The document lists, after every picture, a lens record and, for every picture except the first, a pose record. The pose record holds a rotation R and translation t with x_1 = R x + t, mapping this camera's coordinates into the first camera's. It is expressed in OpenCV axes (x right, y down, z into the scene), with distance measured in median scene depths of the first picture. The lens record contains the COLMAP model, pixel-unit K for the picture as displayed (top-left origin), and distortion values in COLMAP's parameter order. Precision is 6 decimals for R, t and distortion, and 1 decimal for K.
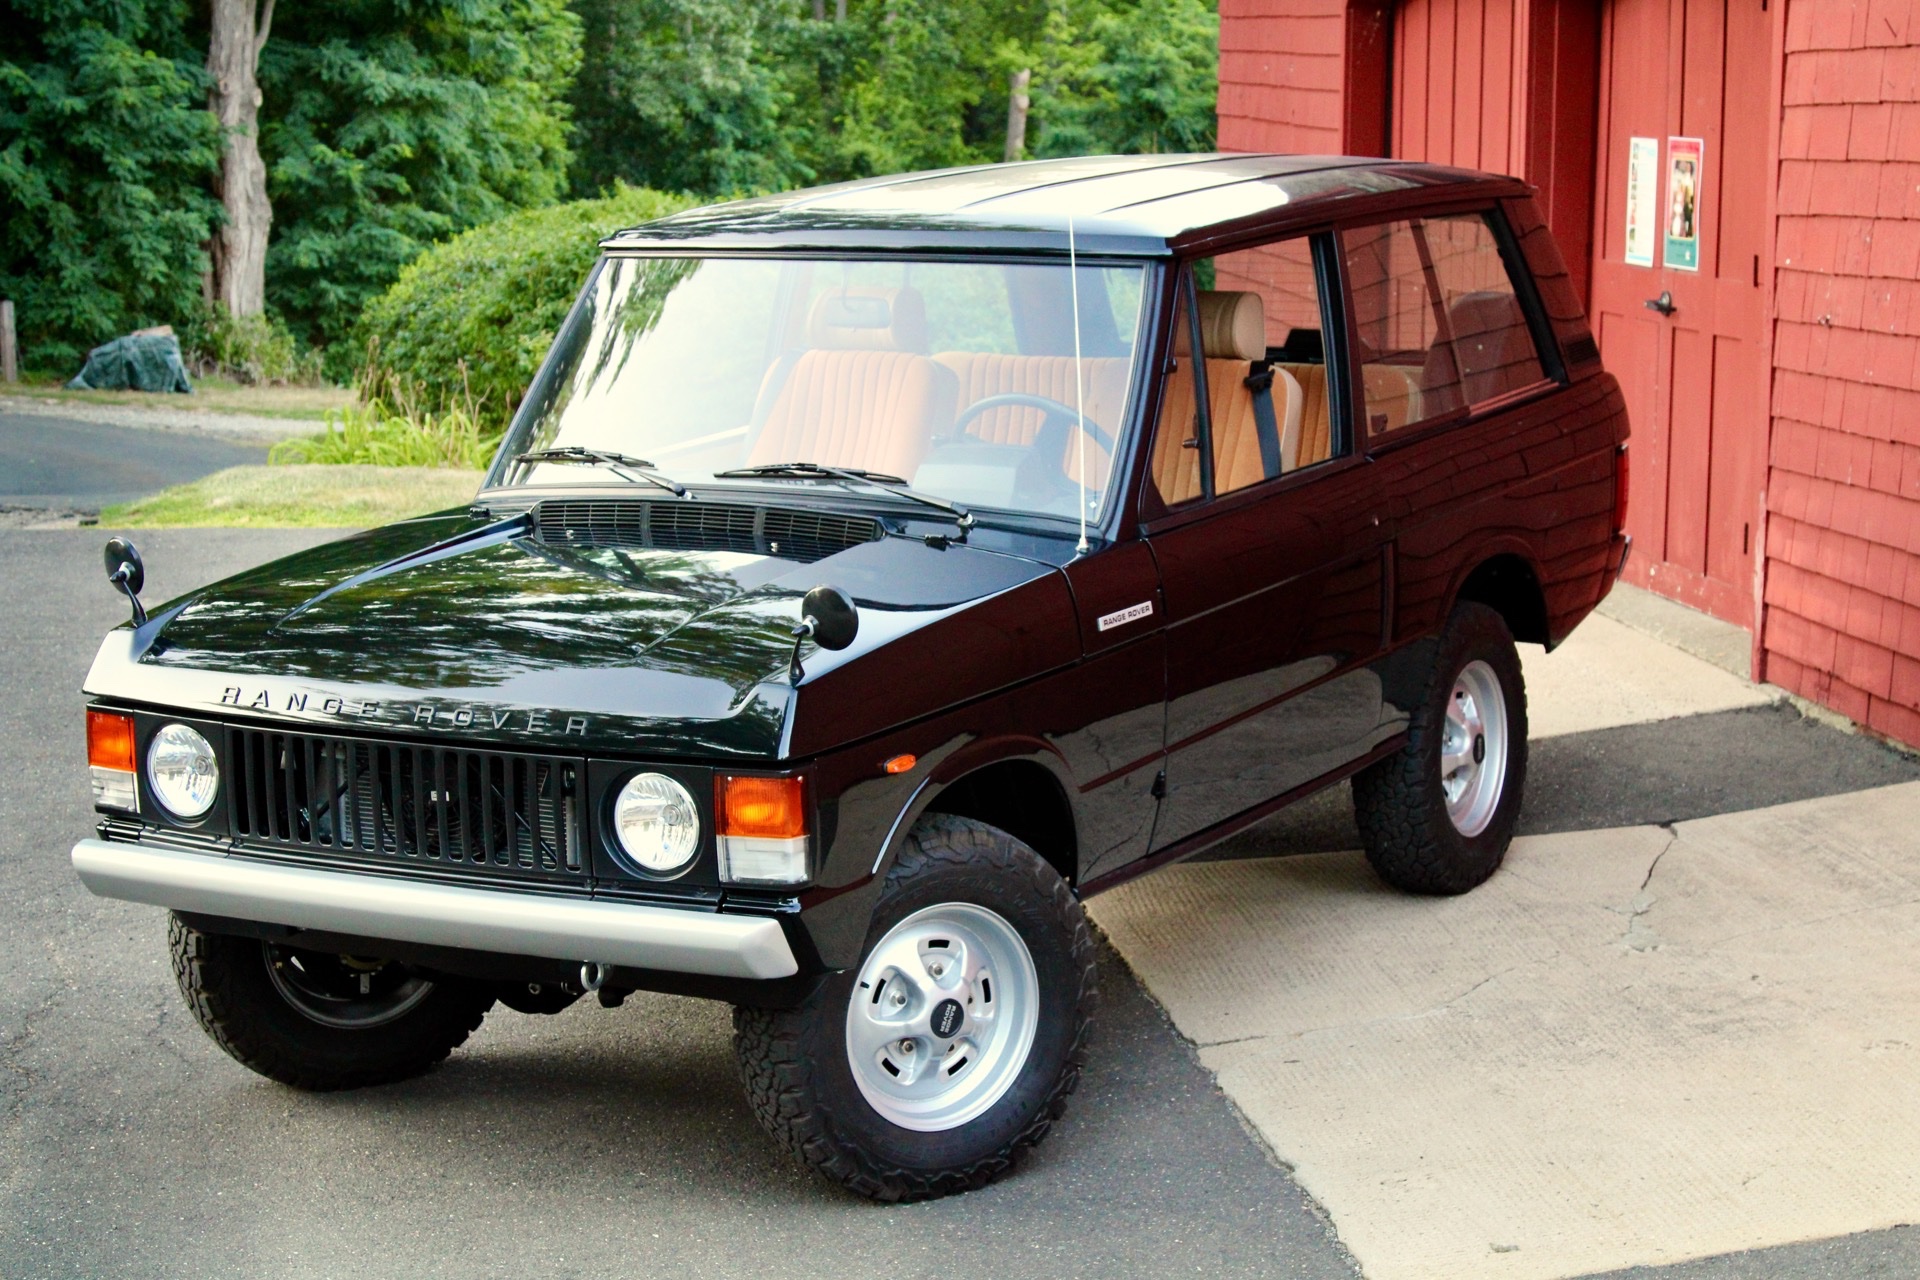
lens RADIAL K [[3676.1, 0, 960.0], [0, 3676.1, 640.0], [0, 0, 1]] dist [0.063291, 0.272279]
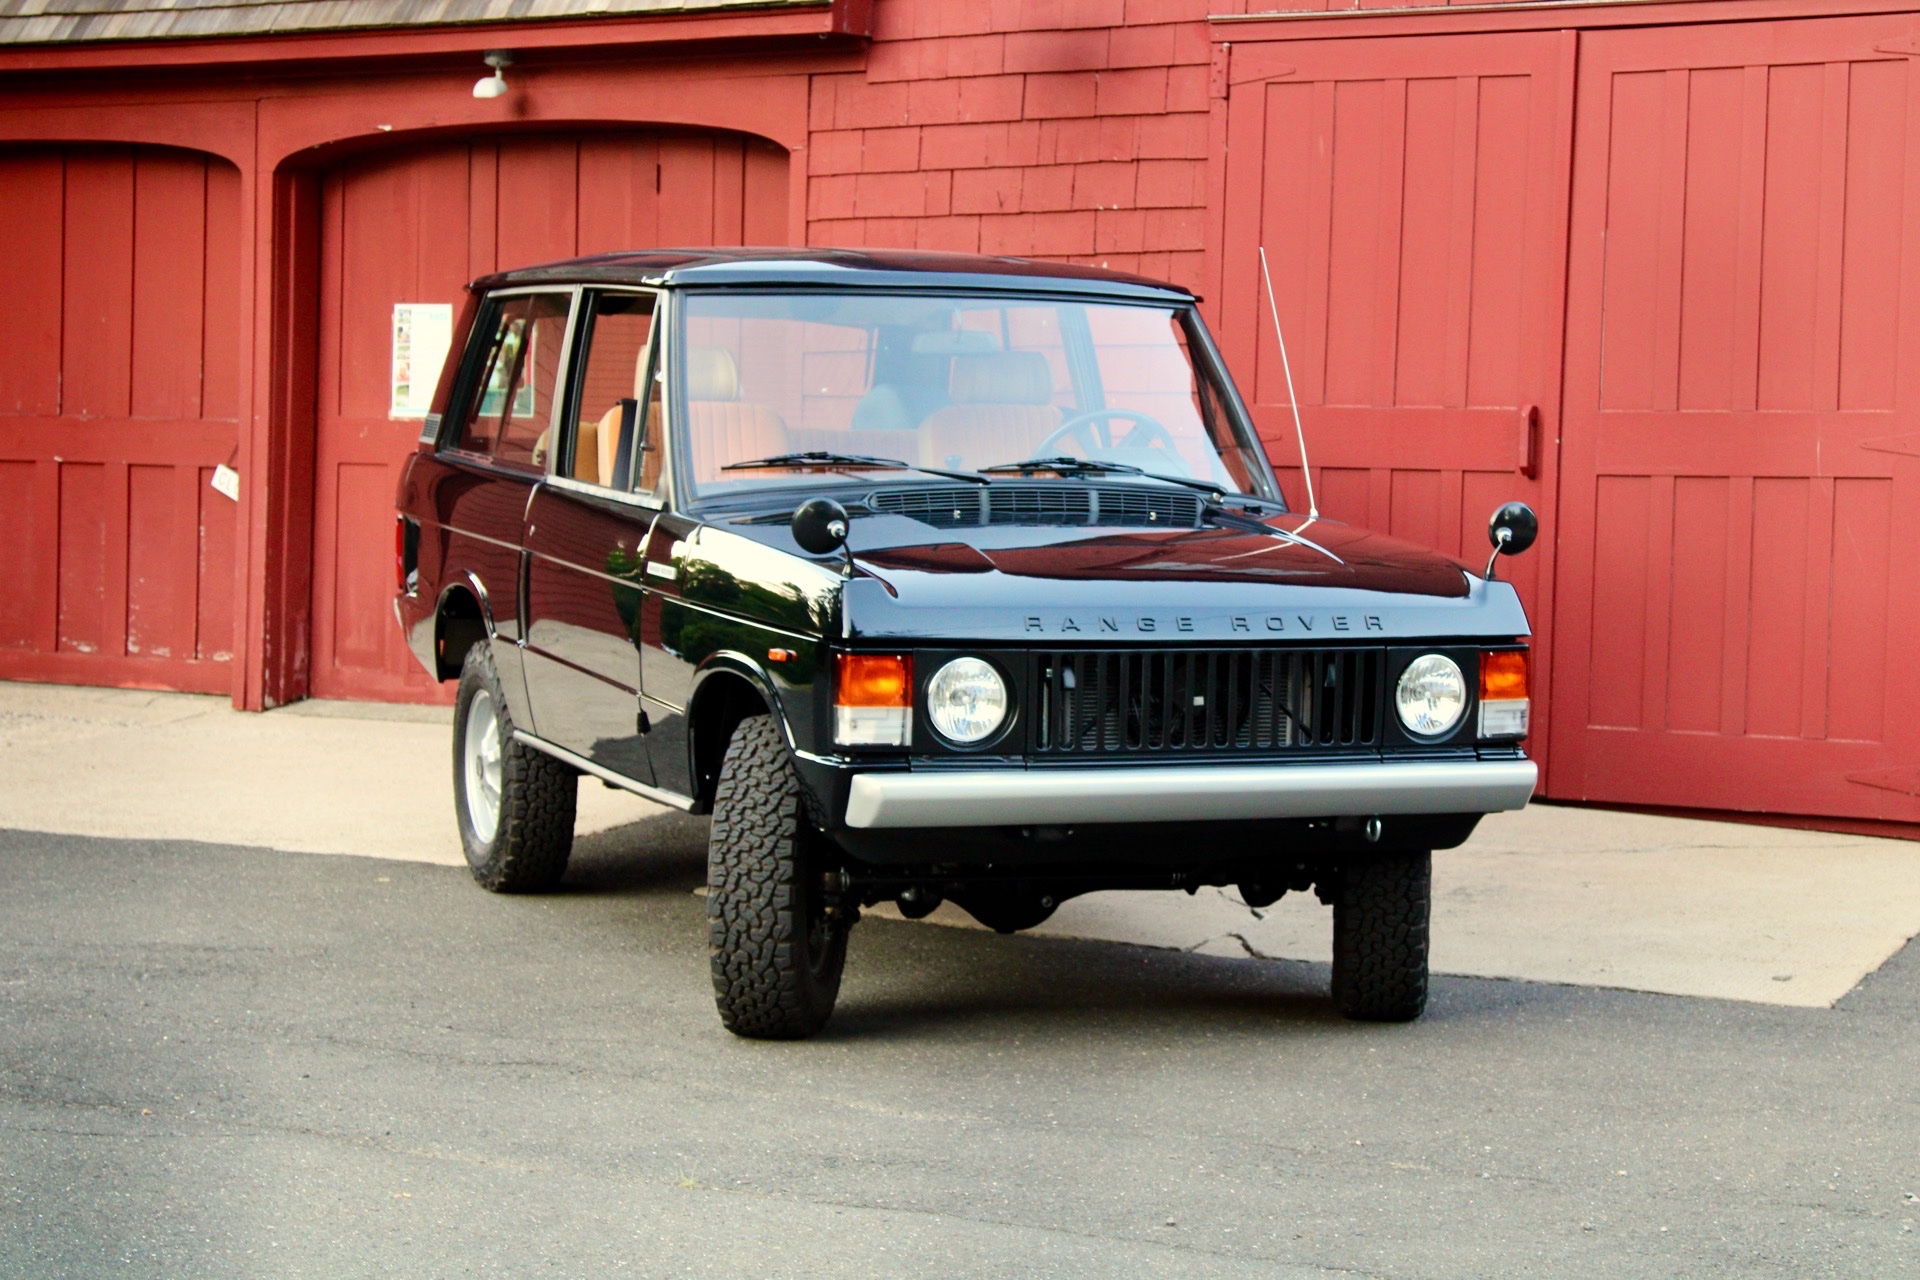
lens RADIAL K [[3764.8, 0, 991.5], [0, 3764.8, 638.9], [0, 0, 1]] dist [0.061753, 0.334742]
pose [[0.630926, -0.017871, 0.775638, -0.889204], [0.095582, 0.993909, -0.054849, 0.065900], [-0.769933, 0.108743, 0.628791, 0.237399]]
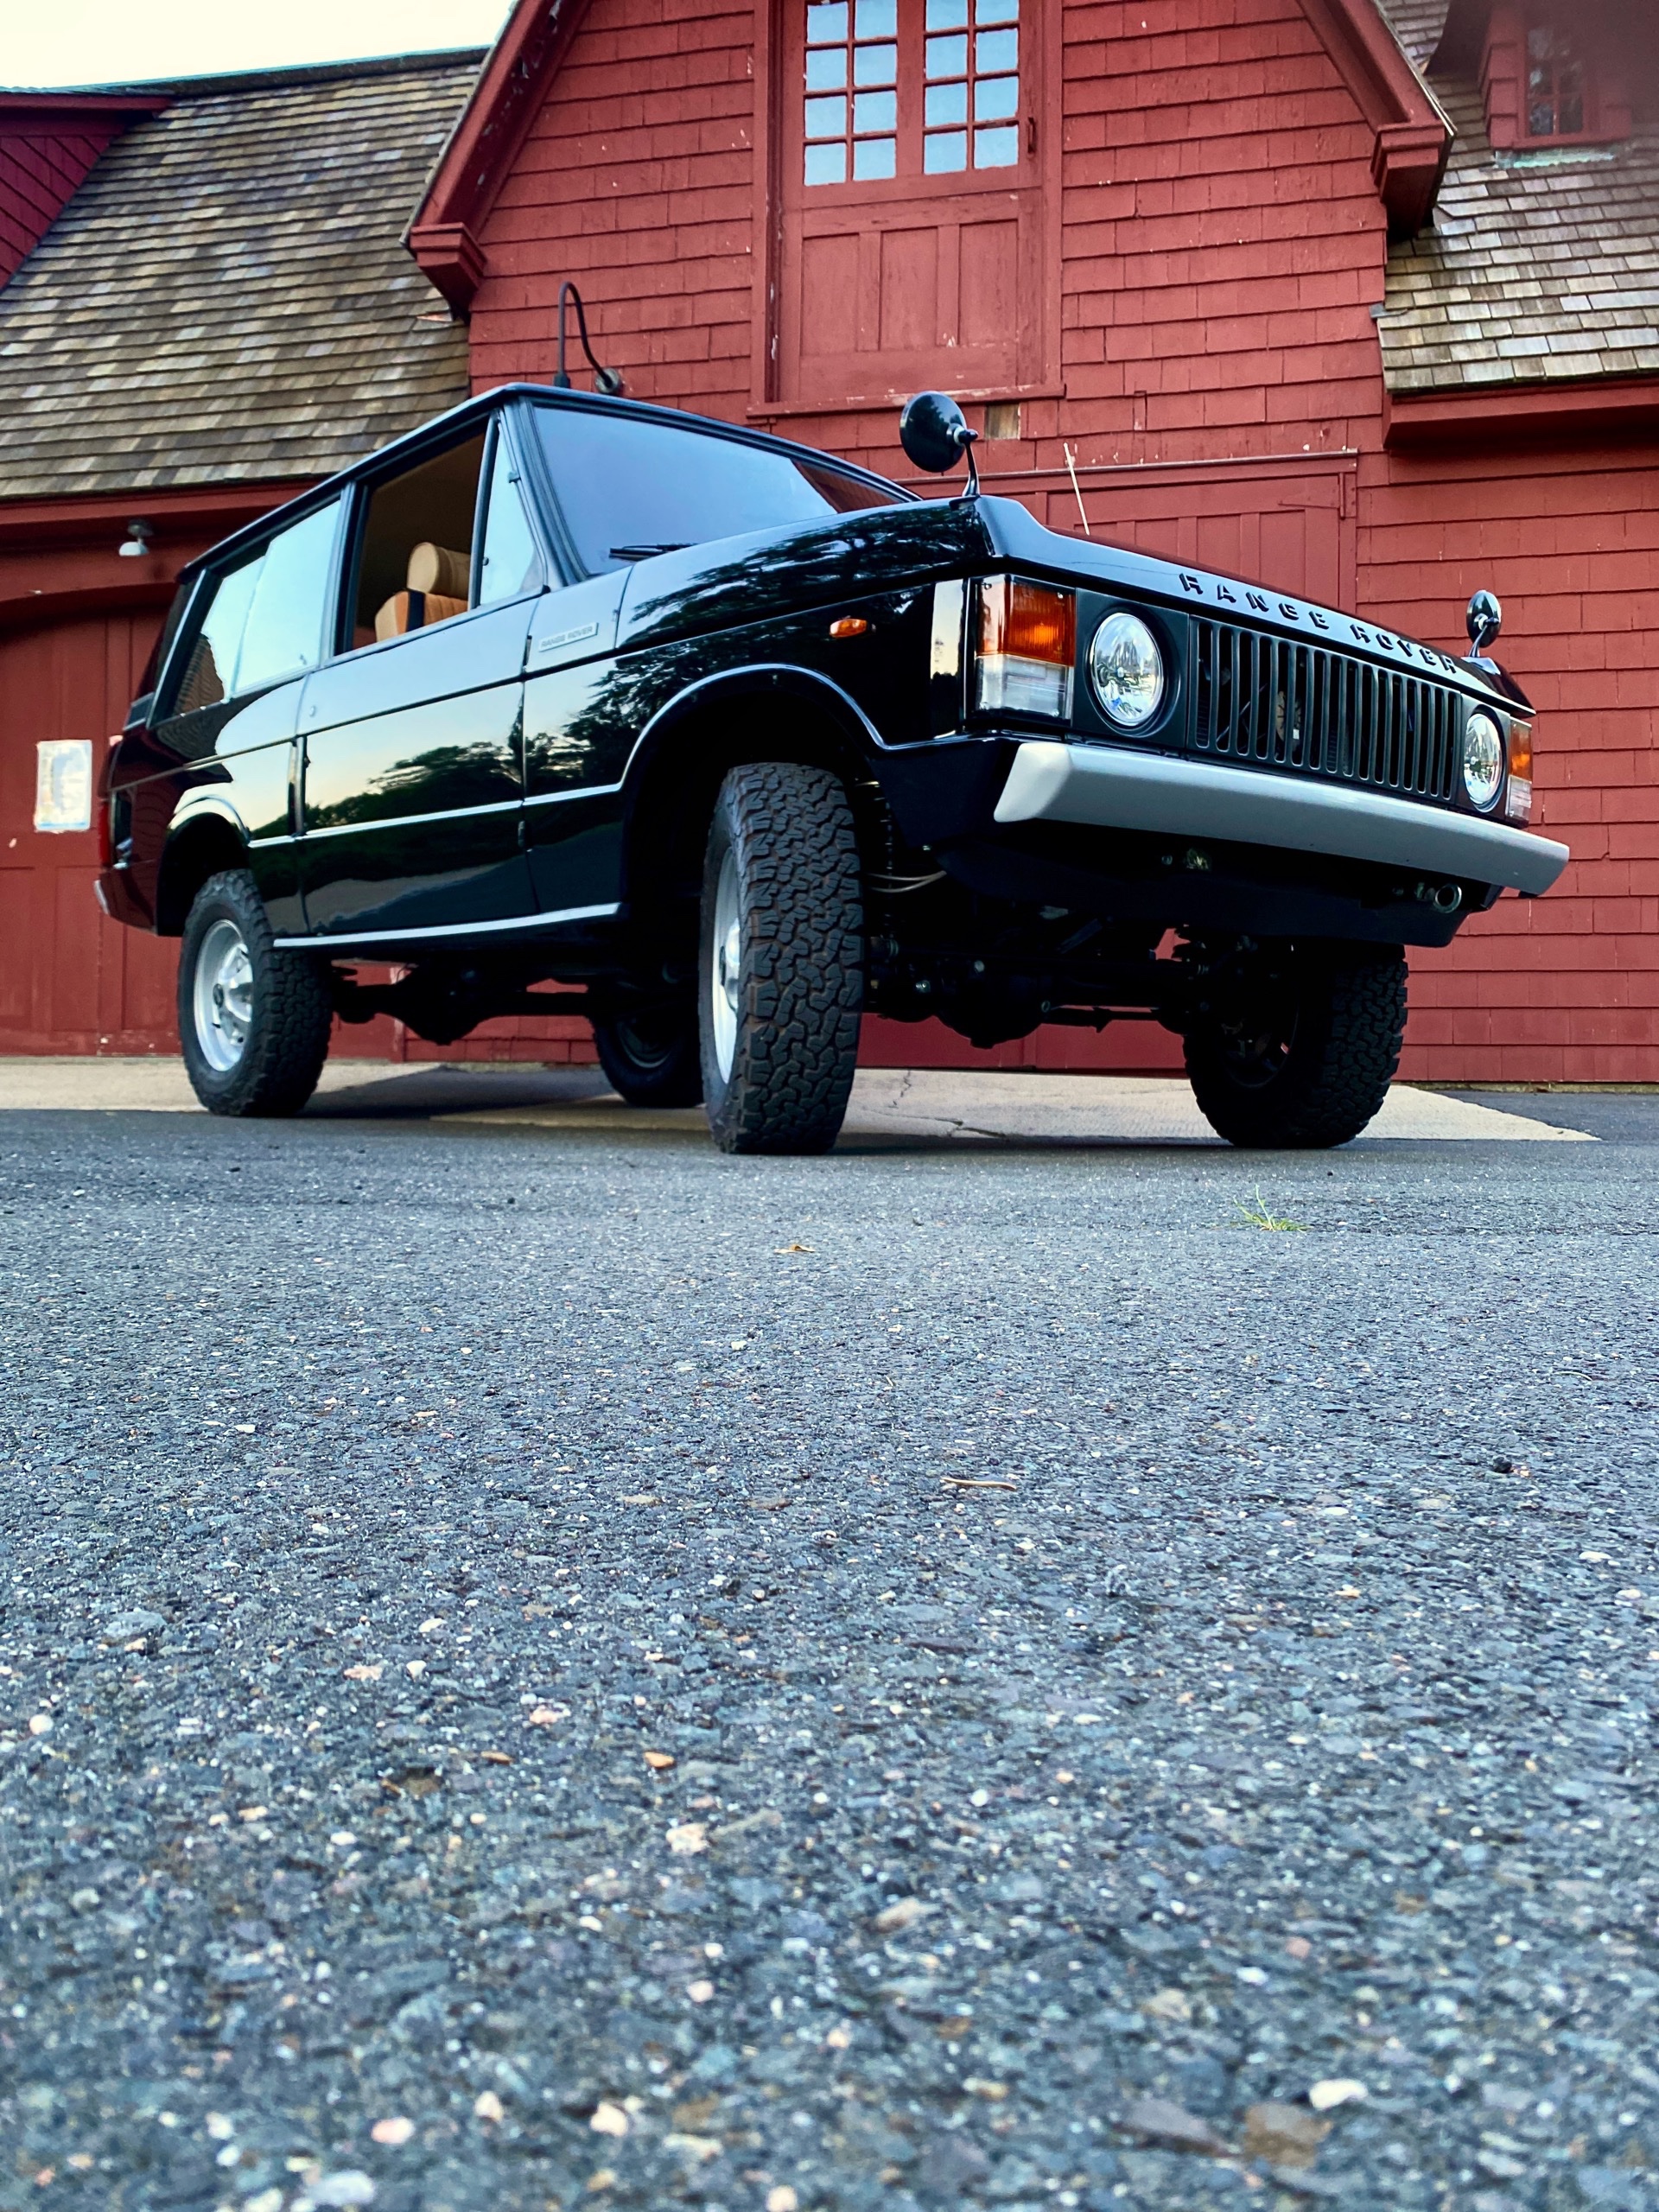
lens RADIAL K [[1705.5, 0, 829.3], [0, 1705.5, 1098.1], [0, 0, 1]] dist [0.005893, 0.001714]
pose [[0.343707, 0.014002, 0.938973, -0.493417], [0.133994, 0.988927, -0.063795, 0.122084], [-0.929468, 0.147743, 0.338024, 0.782162]]
